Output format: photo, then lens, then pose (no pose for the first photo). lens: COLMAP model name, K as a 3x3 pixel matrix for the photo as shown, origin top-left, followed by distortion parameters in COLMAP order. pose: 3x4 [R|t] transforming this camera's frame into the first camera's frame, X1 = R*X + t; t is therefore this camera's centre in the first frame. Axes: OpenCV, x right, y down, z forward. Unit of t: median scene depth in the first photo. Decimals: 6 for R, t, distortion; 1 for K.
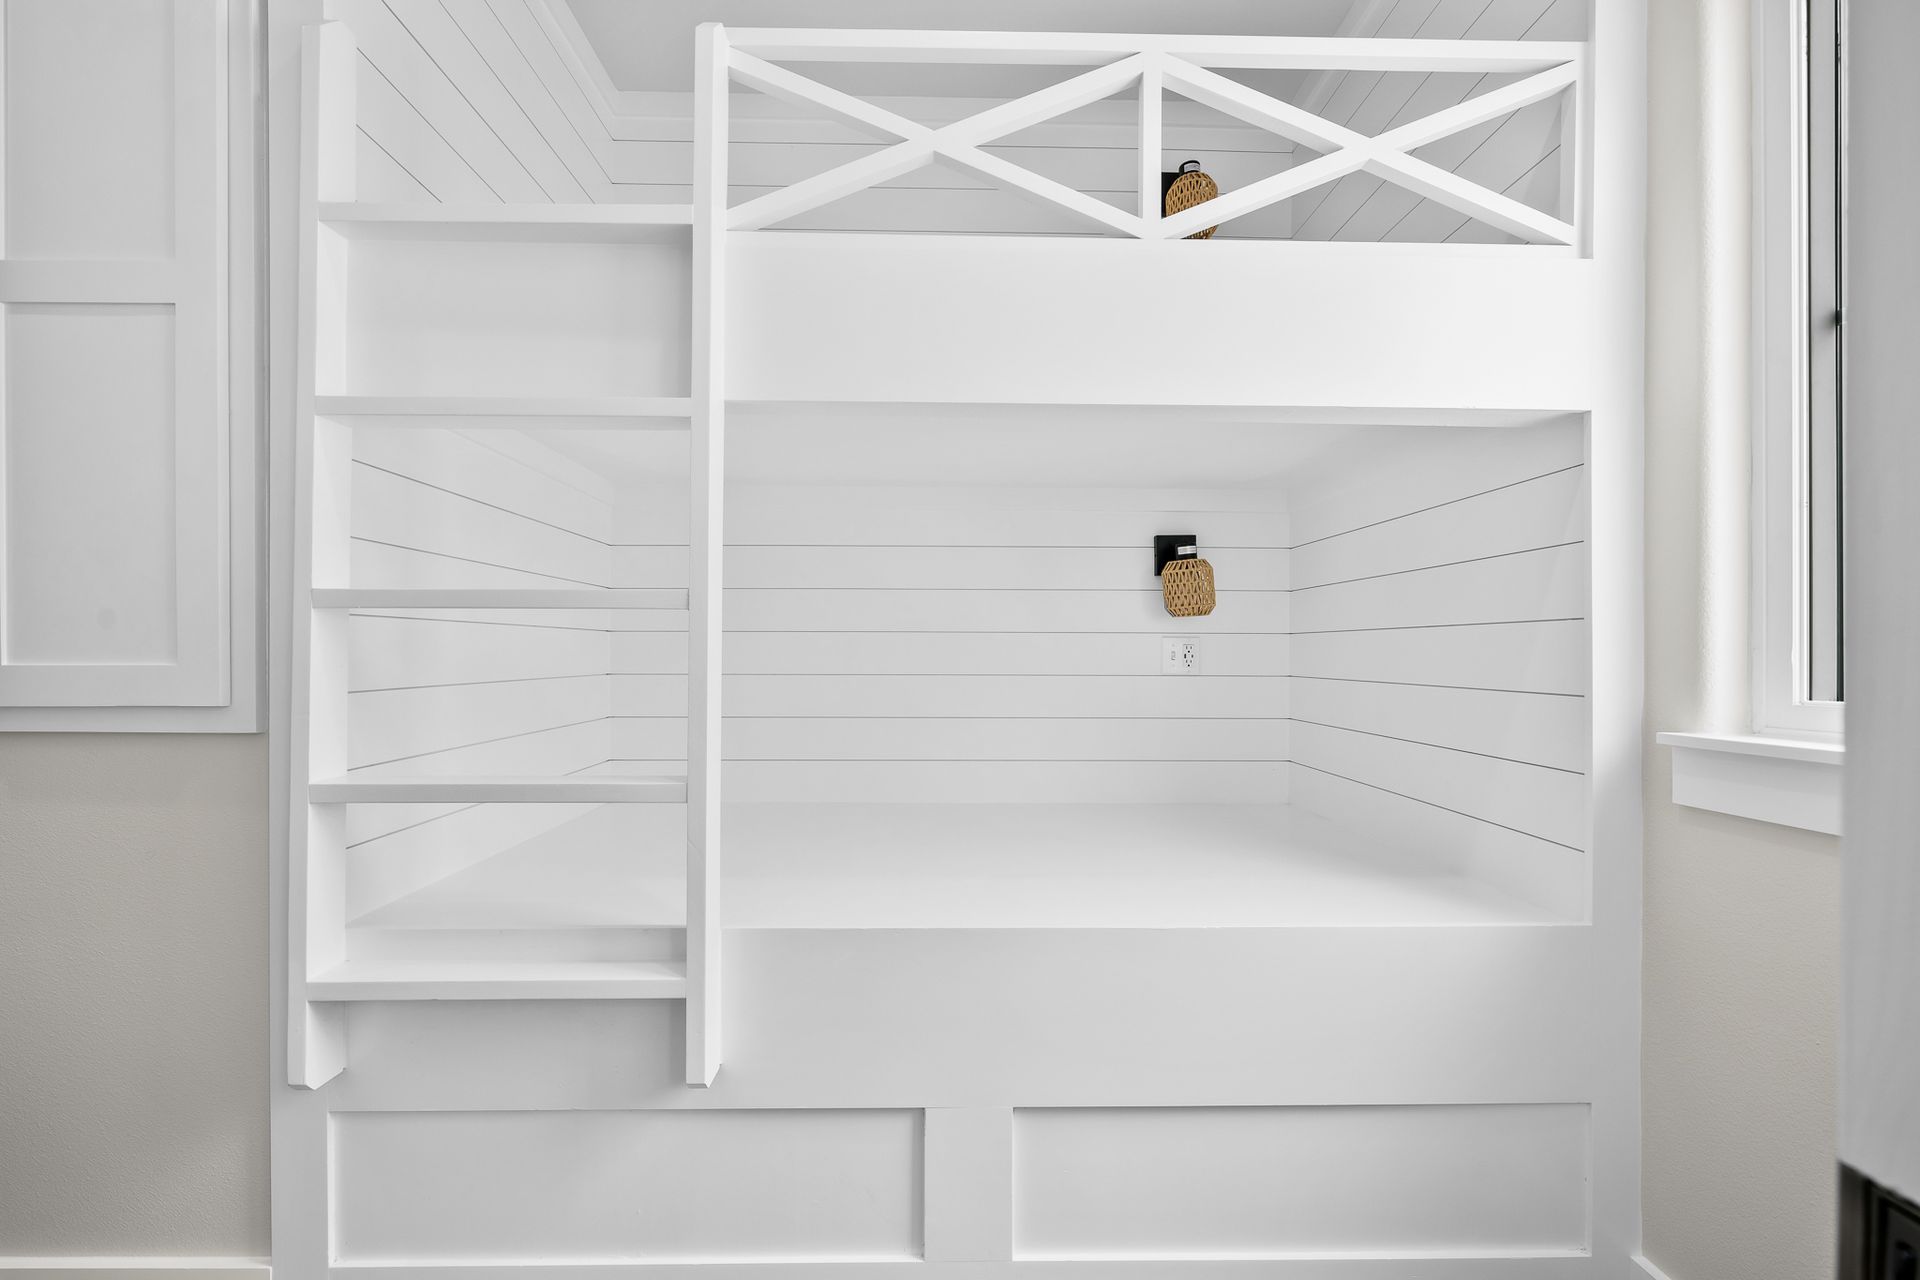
lens RADIAL K [[804.3, 0, 952.3], [0, 804.3, 654.8], [0, 0, 1]] dist [0.000965, 0.000114]
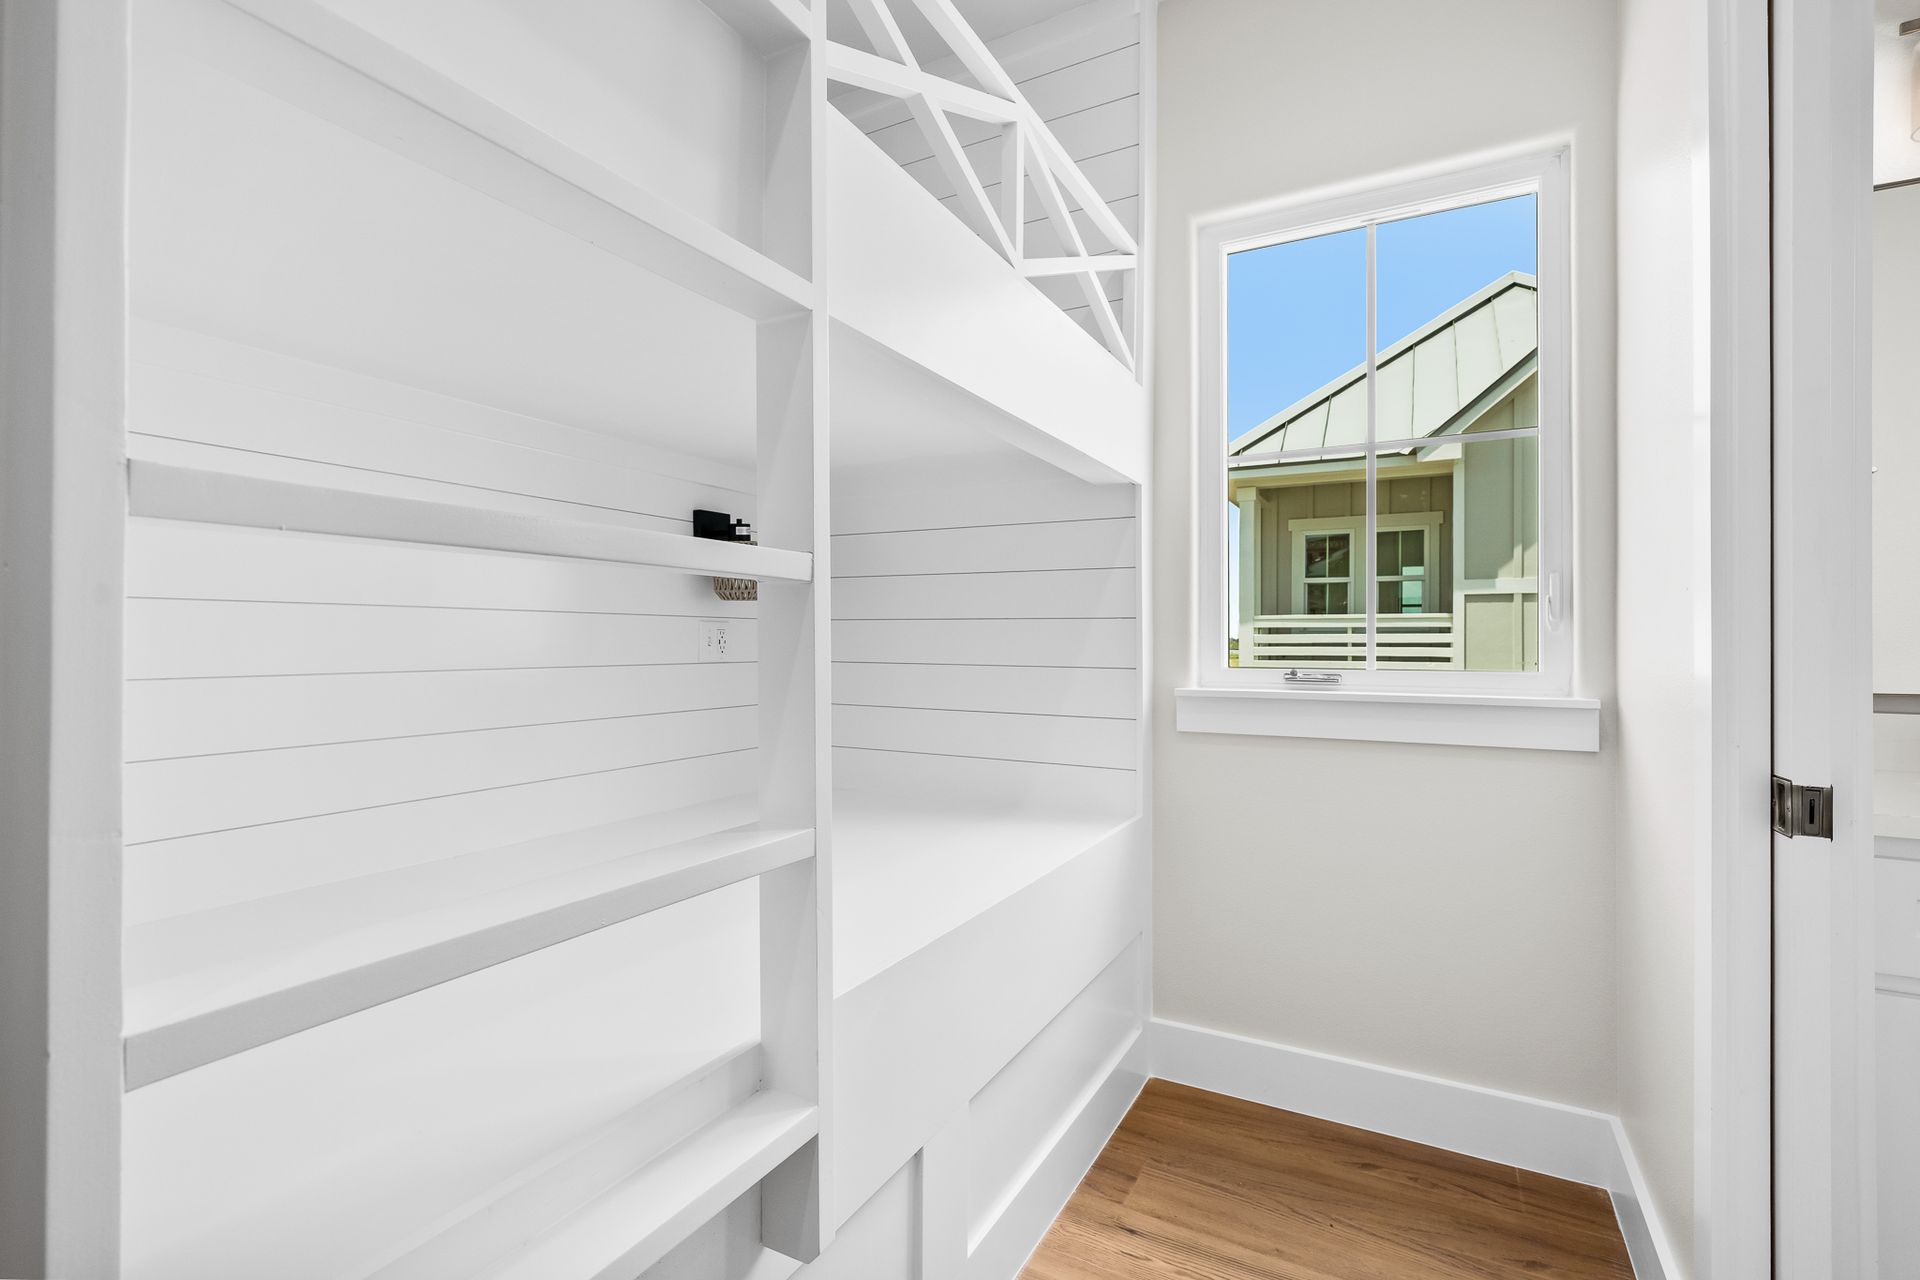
lens RADIAL K [[857.2, 0, 960.0], [0, 857.2, 640.0], [0, 0, 1]] dist [-0.016501, 0.000016]
pose [[0.497440, -0.001288, 0.867497, -0.482922], [-0.001172, 0.999997, 0.002157, -0.003389], [-0.867498, -0.002090, 0.497437, 0.284661]]
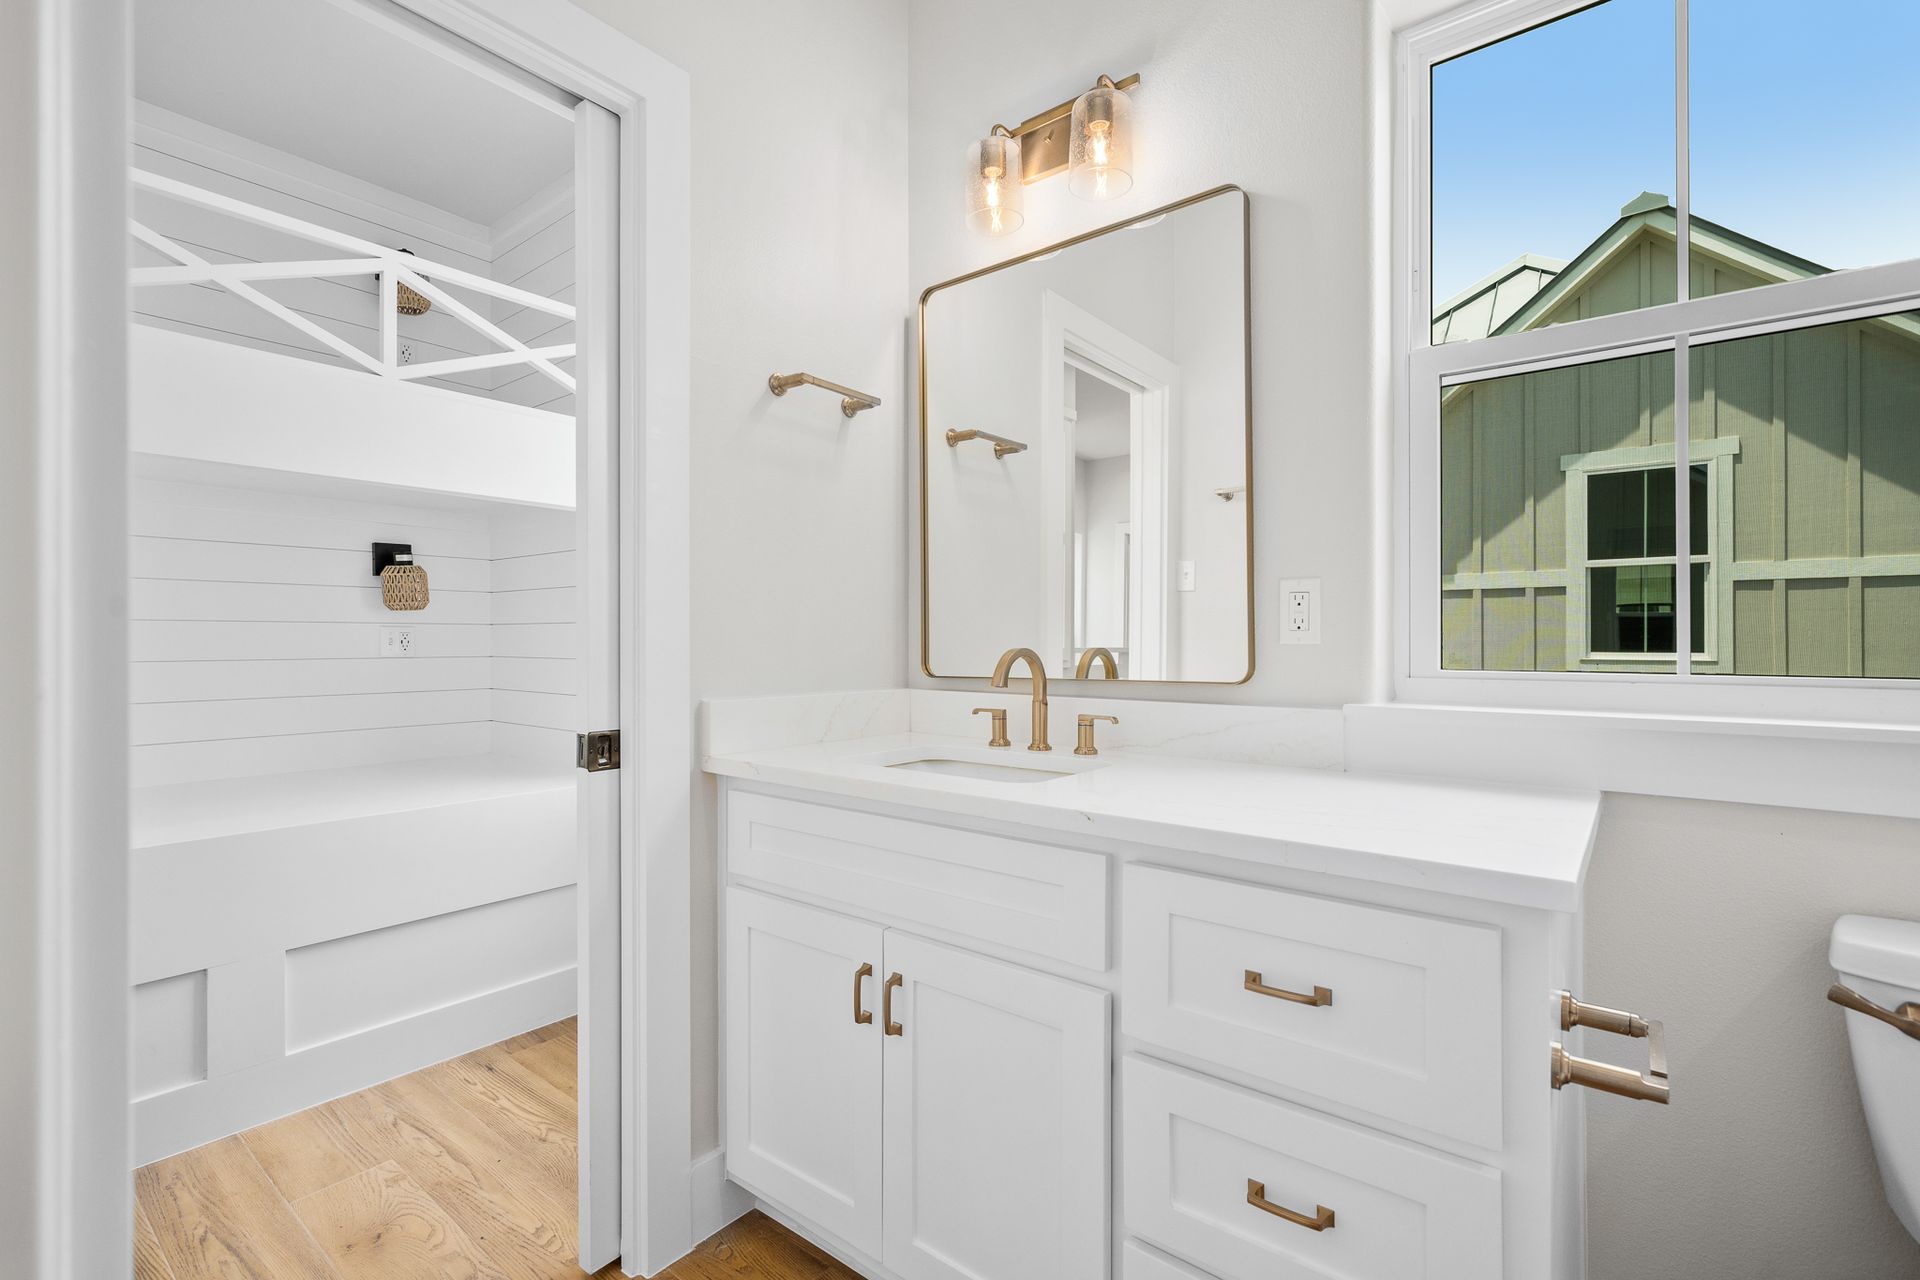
lens RADIAL K [[857.2, 0, 960.0], [0, 857.2, 640.0], [0, 0, 1]] dist [-0.016501, 0.000016]
pose [[0.634269, -0.004460, 0.773099, -0.196473], [0.007978, 0.999968, -0.000777, 0.007287], [-0.773071, 0.006660, 0.634284, -0.544564]]
